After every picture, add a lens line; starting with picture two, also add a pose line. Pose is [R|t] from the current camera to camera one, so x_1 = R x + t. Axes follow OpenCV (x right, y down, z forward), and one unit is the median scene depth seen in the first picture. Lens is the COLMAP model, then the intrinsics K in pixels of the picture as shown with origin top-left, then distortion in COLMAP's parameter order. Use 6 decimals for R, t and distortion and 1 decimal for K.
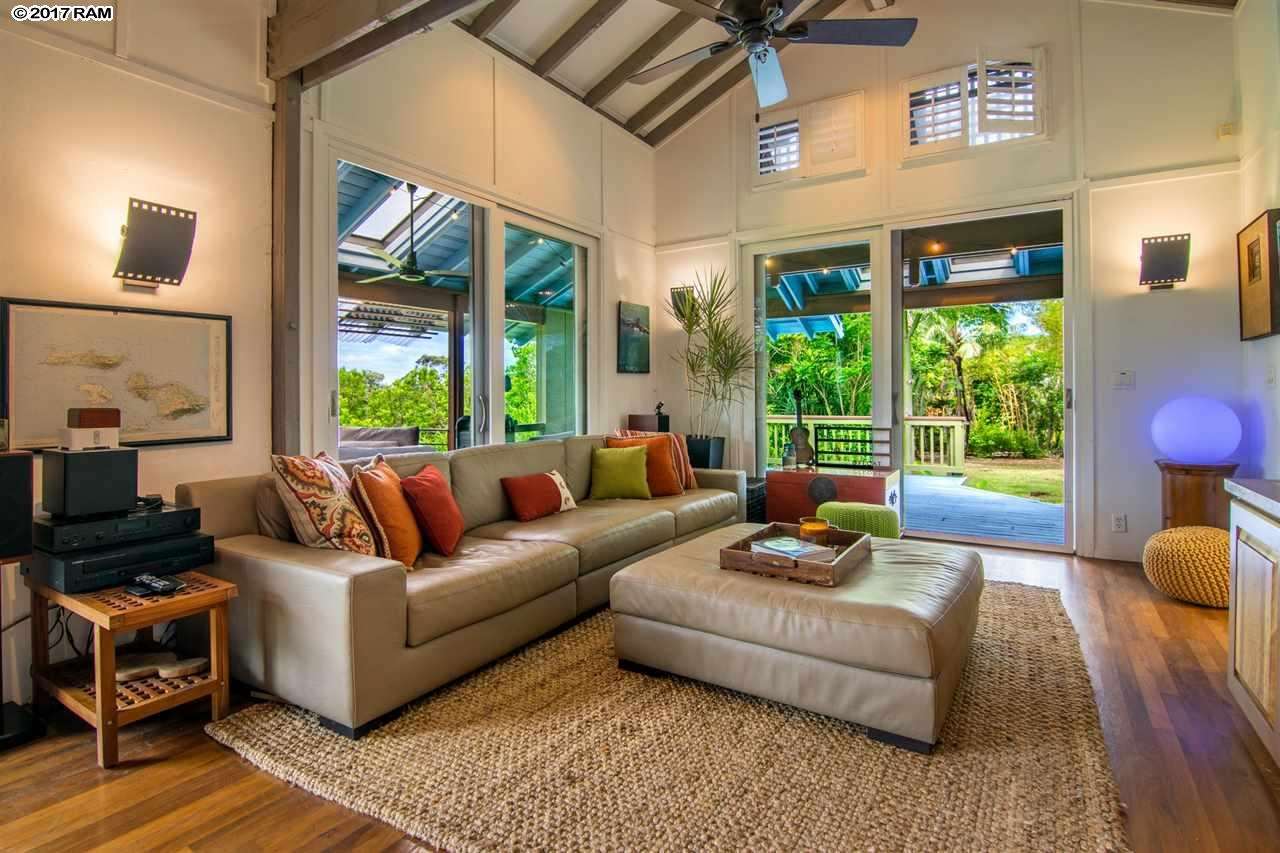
lens RADIAL K [[648.5, 0, 635.9], [0, 648.5, 397.4], [0, 0, 1]] dist [-0.000635, -0.015710]
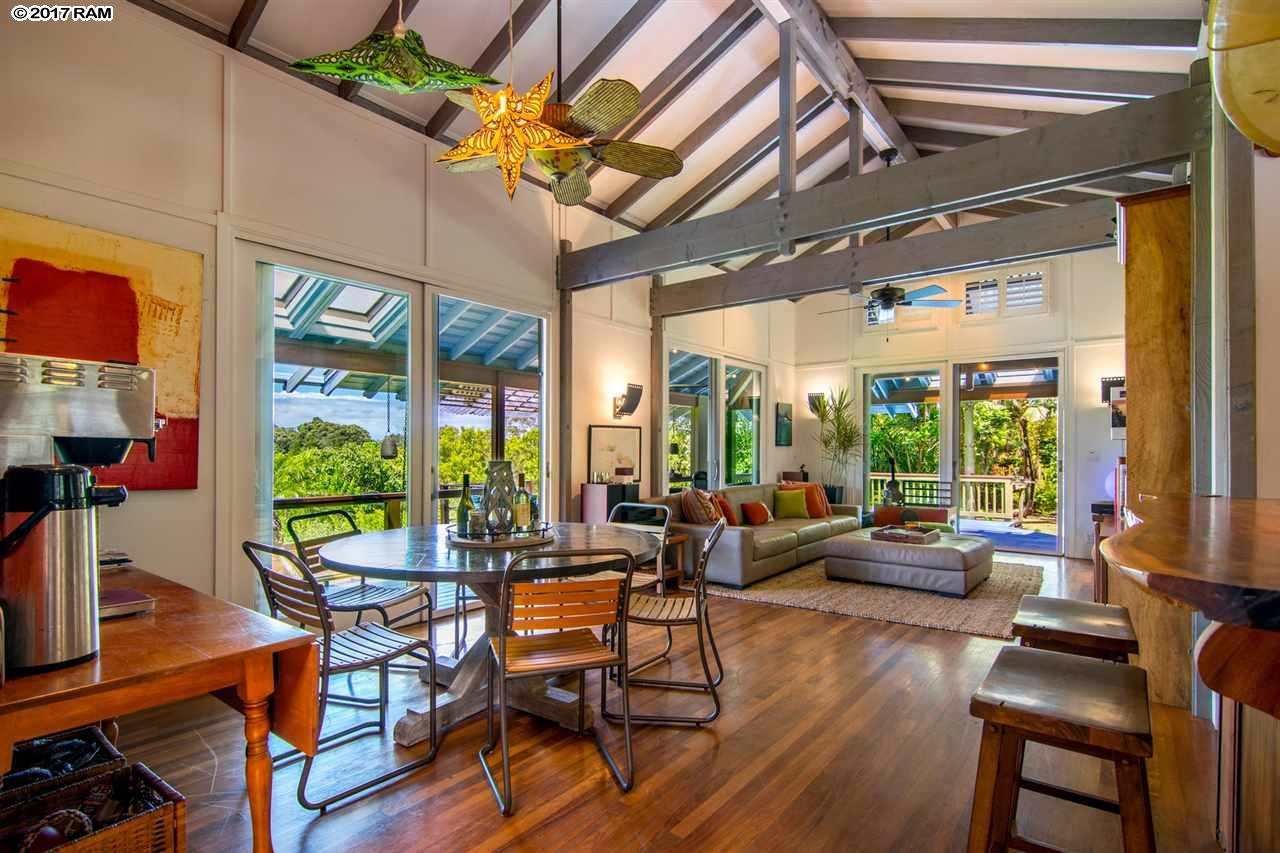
lens RADIAL K [[620.0, 0, 610.5], [0, 620.0, 448.2], [0, 0, 1]] dist [0.000054, -0.012409]
pose [[0.990713, 0.009137, -0.135664, -0.266636], [-0.009910, 0.999938, -0.005024, -0.023796], [0.135610, 0.006322, 0.990742, -0.712299]]
